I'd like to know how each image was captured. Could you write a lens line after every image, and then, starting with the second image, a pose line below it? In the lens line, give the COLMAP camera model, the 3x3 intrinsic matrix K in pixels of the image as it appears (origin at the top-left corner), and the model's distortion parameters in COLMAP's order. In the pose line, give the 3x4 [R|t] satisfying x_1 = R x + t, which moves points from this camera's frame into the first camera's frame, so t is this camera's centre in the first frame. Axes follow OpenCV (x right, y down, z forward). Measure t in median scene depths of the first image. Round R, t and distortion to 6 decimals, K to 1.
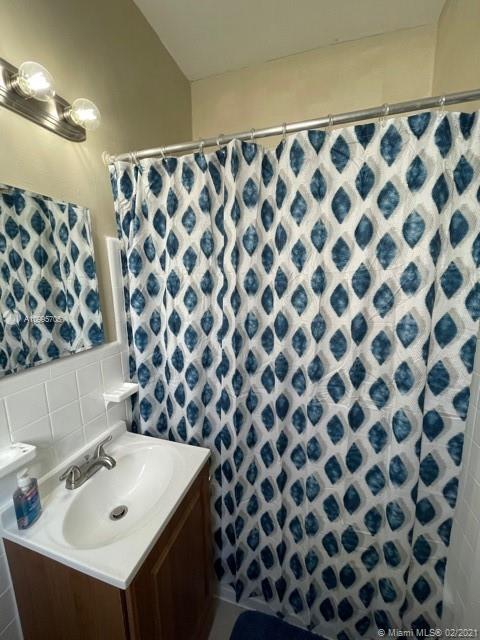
lens RADIAL K [[253.6, 0, 240.0], [0, 253.6, 320.0], [0, 0, 1]] dist [0.016663, -0.000010]
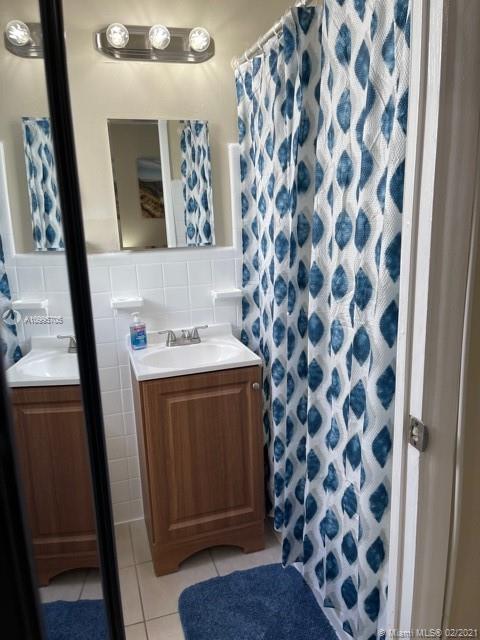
lens RADIAL K [[479.9, 0, 240.0], [0, 479.9, 320.0], [0, 0, 1]] dist [0.081944, -0.113325]
pose [[0.595610, 0.166753, -0.785775, 1.198948], [-0.100454, 0.985999, 0.133100, 0.122769], [0.796968, -0.000341, 0.604021, -0.165179]]
